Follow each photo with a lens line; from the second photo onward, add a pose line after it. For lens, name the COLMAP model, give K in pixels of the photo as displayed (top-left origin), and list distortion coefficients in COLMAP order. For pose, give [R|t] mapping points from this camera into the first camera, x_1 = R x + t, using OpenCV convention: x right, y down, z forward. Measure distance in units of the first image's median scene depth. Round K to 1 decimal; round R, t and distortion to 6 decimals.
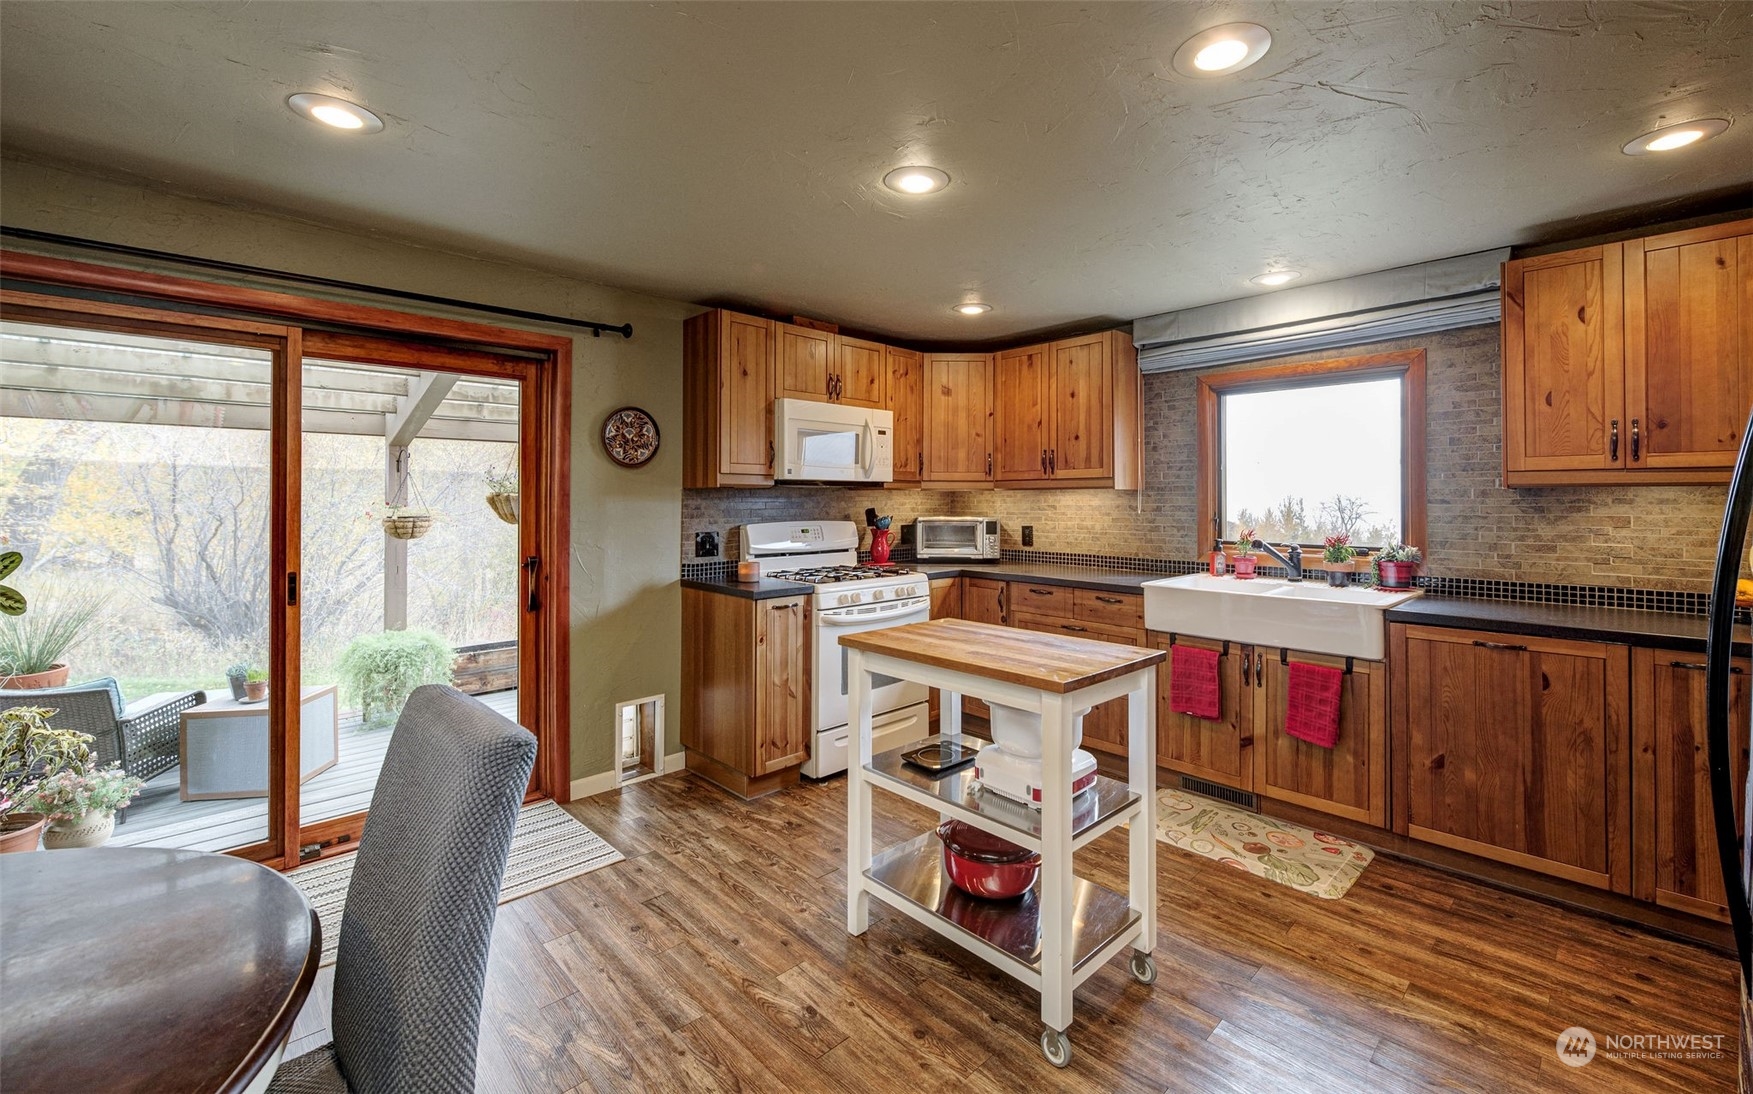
lens RADIAL K [[717.1, 0, 887.4], [0, 717.1, 493.6], [0, 0, 1]] dist [-0.000783, -0.000742]
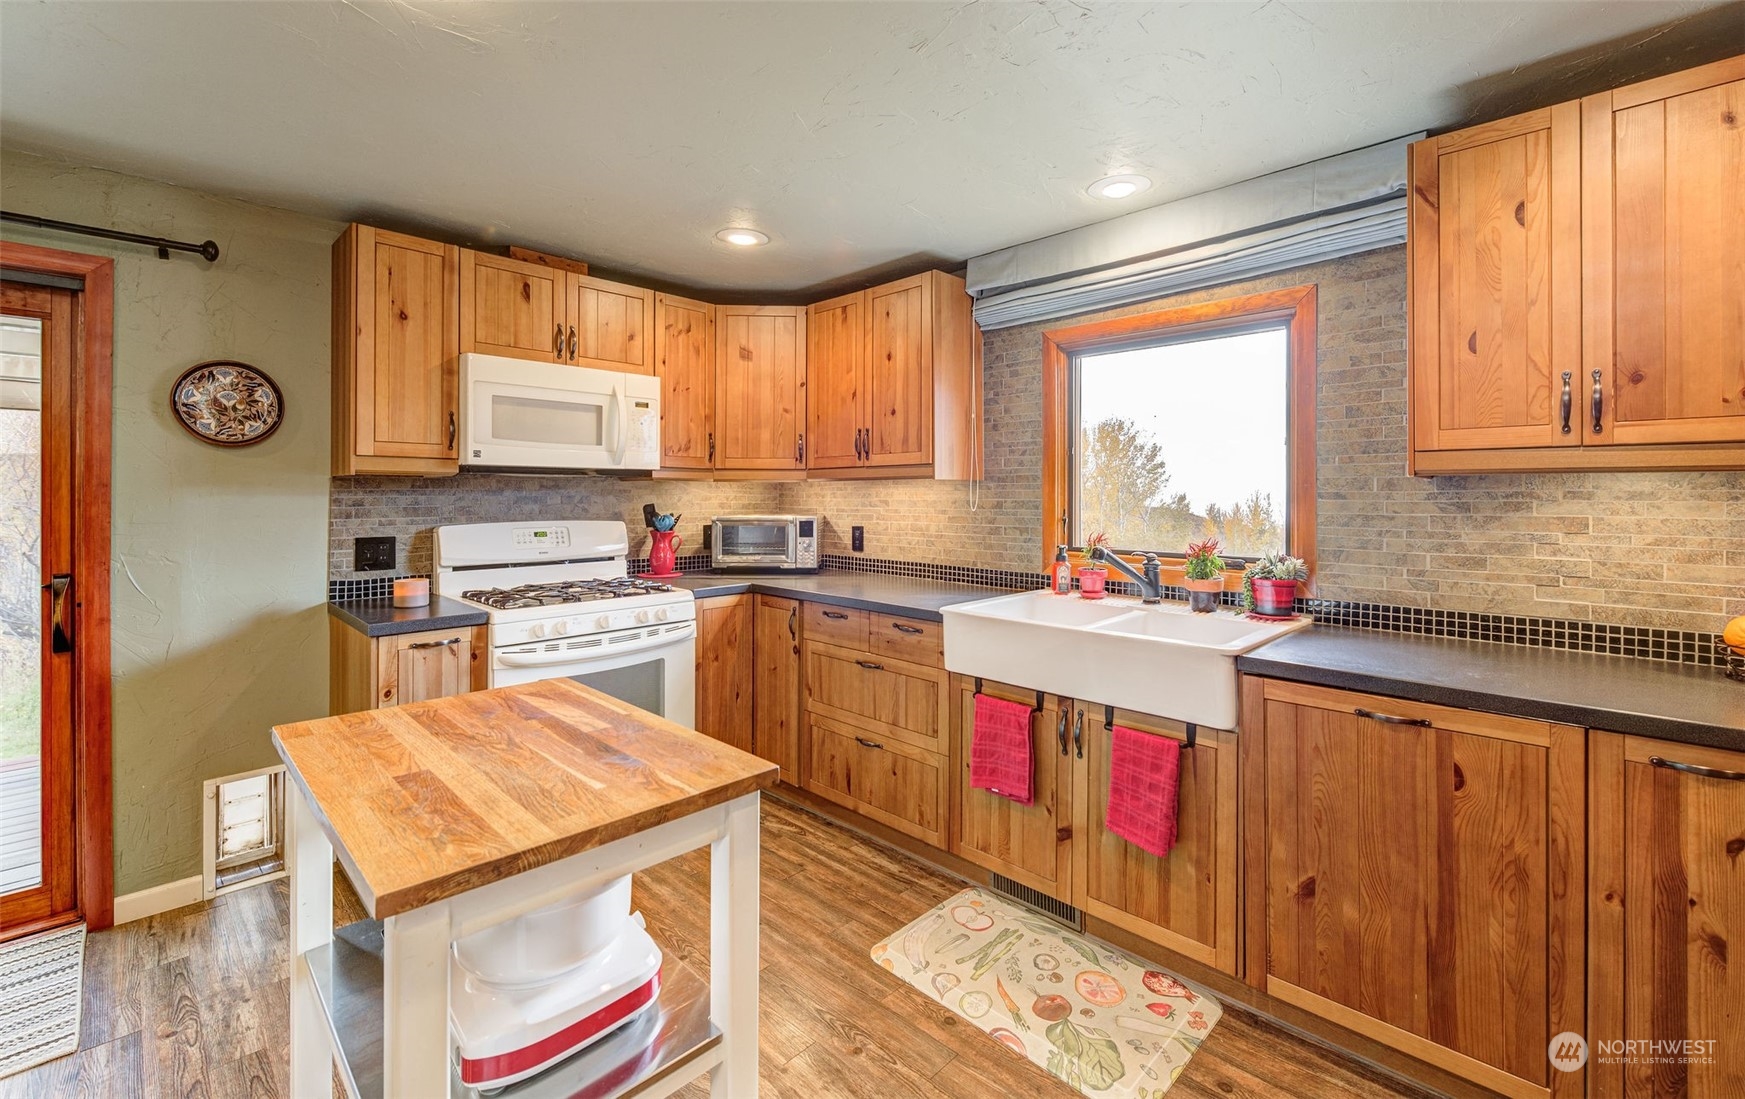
lens RADIAL K [[726.9, 0, 888.4], [0, 726.9, 493.6], [0, 0, 1]] dist [-0.000726, -0.000851]
pose [[0.999262, 0.000812, 0.038414, 0.275147], [-0.001105, 0.999970, 0.007607, 0.003531], [-0.038407, -0.007644, 0.999233, 0.267124]]
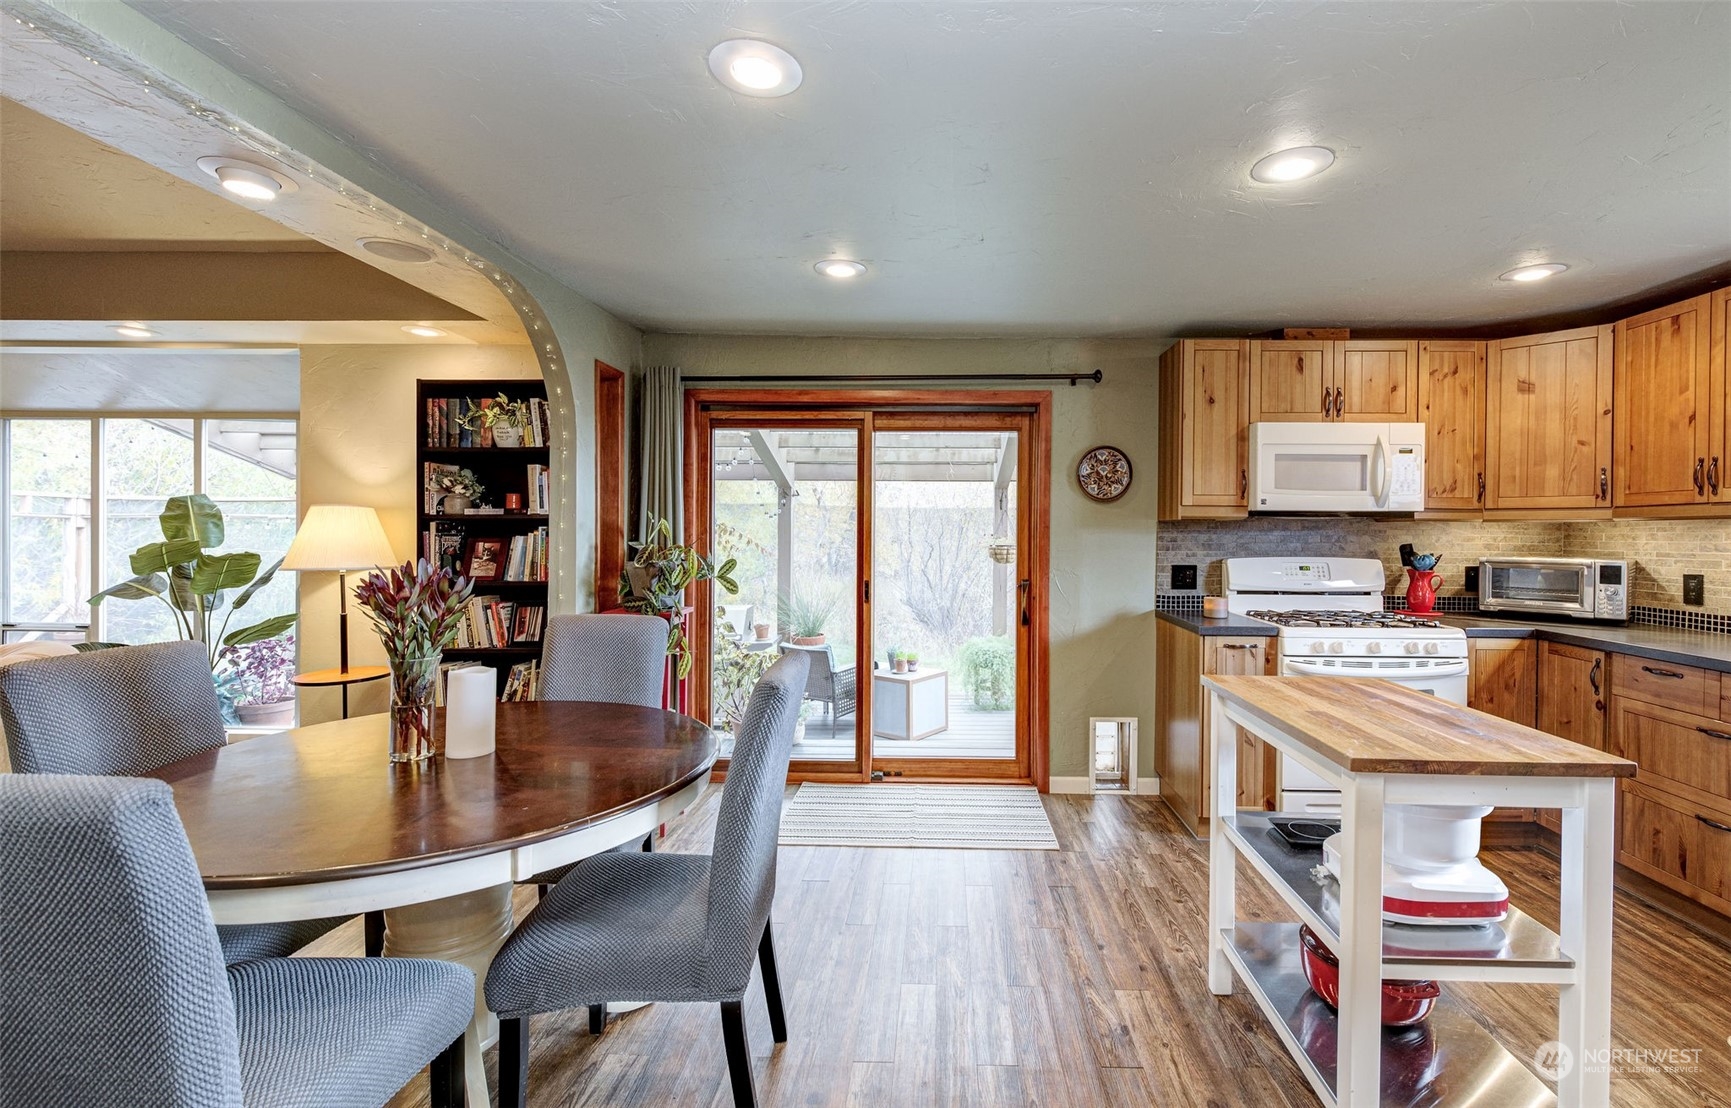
lens RADIAL K [[728.4, 0, 927.8], [0, 728.4, 534.9], [0, 0, 1]] dist [-0.001341, -0.001012]
pose [[0.699948, 0.006620, -0.714164, 0.248652], [0.000743, 0.999950, 0.009998, 0.001901], [0.714194, -0.007529, 0.699907, 0.043698]]
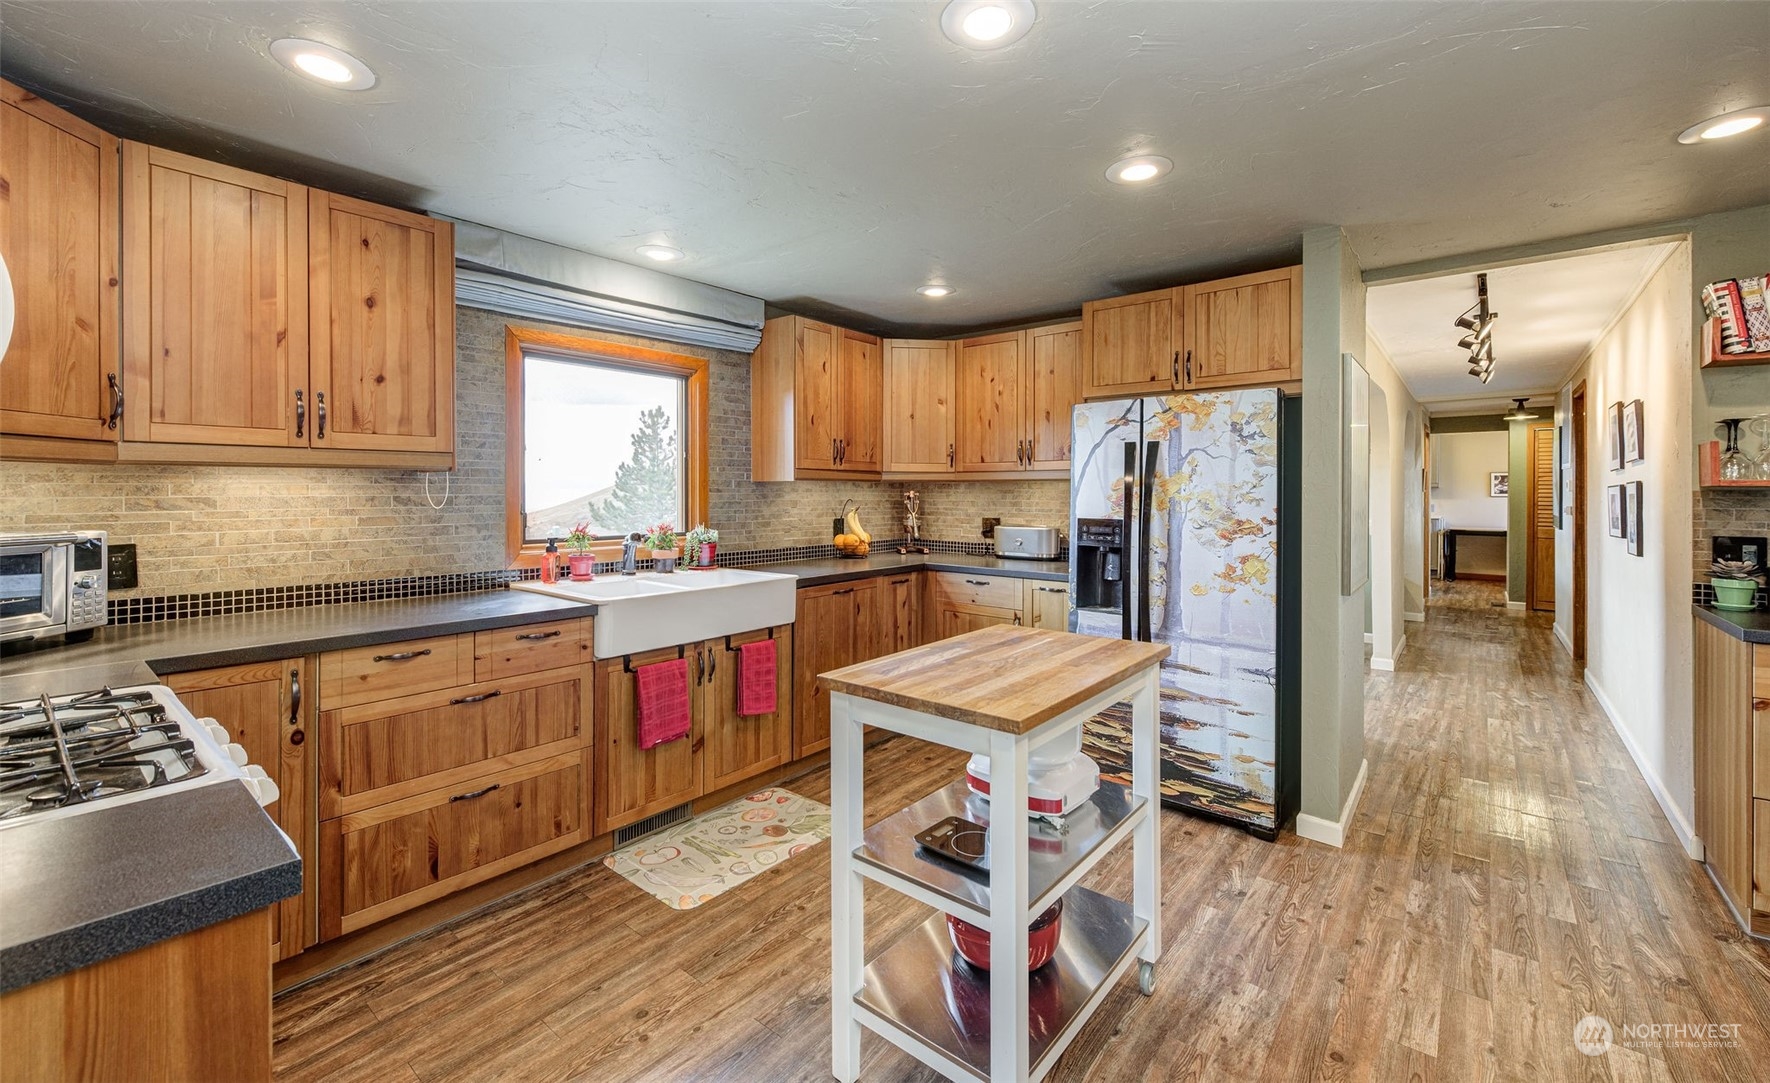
lens RADIAL K [[722.9, 0, 885.8], [0, 722.9, 492.5], [0, 0, 1]] dist [-0.000749, -0.000177]
pose [[-0.112561, -0.001580, 0.993644, -0.429554], [-0.008758, 0.999961, 0.000598, 0.010522], [-0.993606, -0.008635, -0.112571, 0.794405]]
